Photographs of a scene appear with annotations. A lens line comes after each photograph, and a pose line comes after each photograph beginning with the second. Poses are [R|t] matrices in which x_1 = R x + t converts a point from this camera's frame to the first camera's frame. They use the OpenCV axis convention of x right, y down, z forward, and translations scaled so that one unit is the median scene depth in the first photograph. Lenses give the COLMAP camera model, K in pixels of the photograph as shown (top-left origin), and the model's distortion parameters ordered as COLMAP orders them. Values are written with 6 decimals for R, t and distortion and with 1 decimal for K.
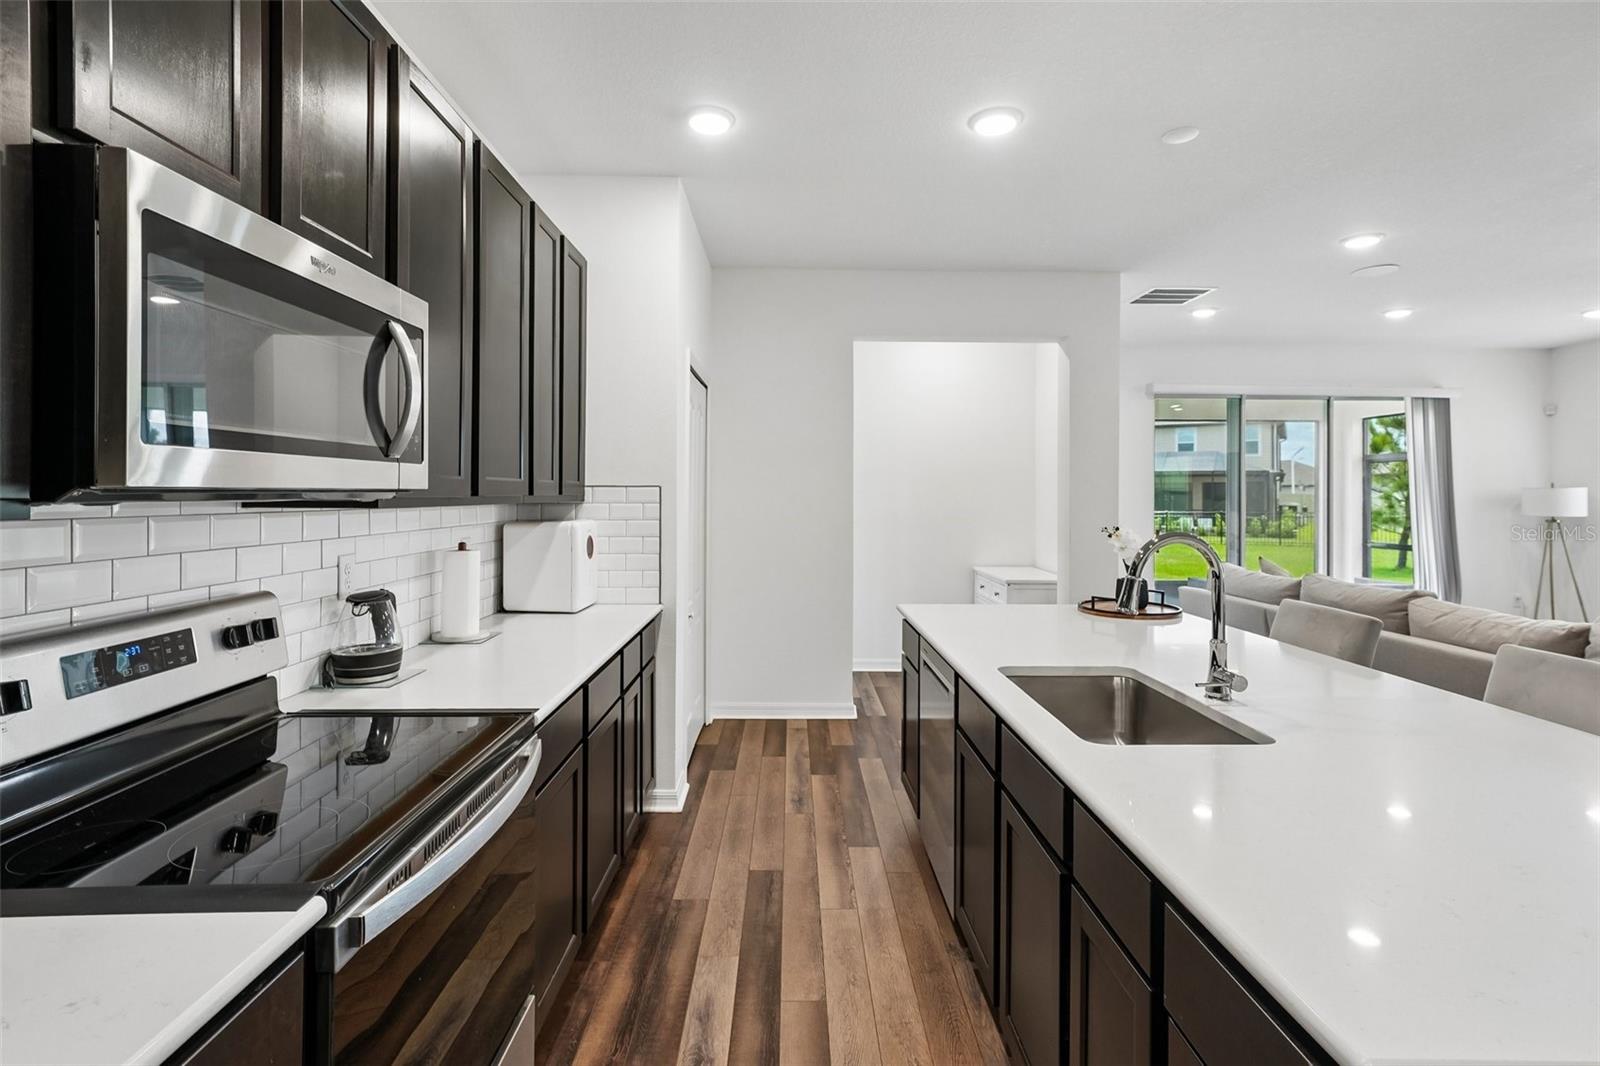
lens RADIAL K [[784.9, 0, 802.2], [0, 784.9, 489.9], [0, 0, 1]] dist [0.050729, 0.000122]
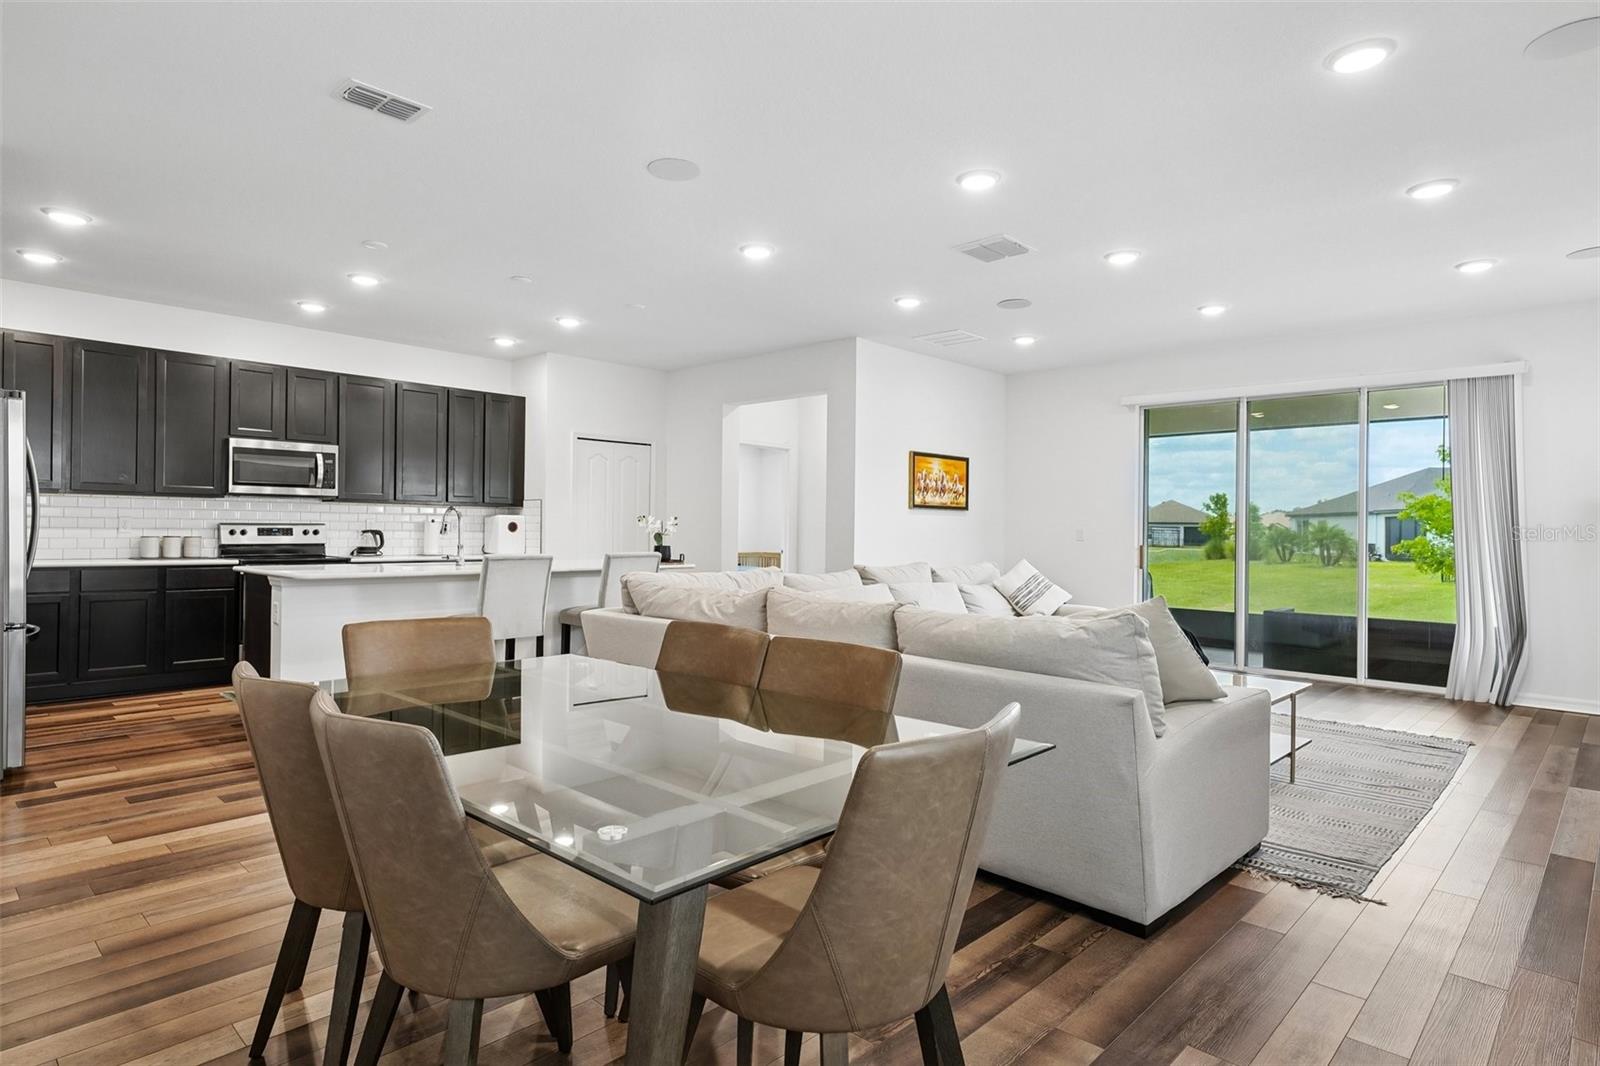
lens RADIAL K [[882.7, 0, 800.0], [0, 882.7, 533.0], [0, 0, 1]] dist [-0.001890, -0.000258]
pose [[0.712280, 0.000643, -0.701896, 1.990656], [-0.000101, 1.000000, 0.000813, 0.084874], [0.701896, -0.000508, 0.712279, -0.208938]]
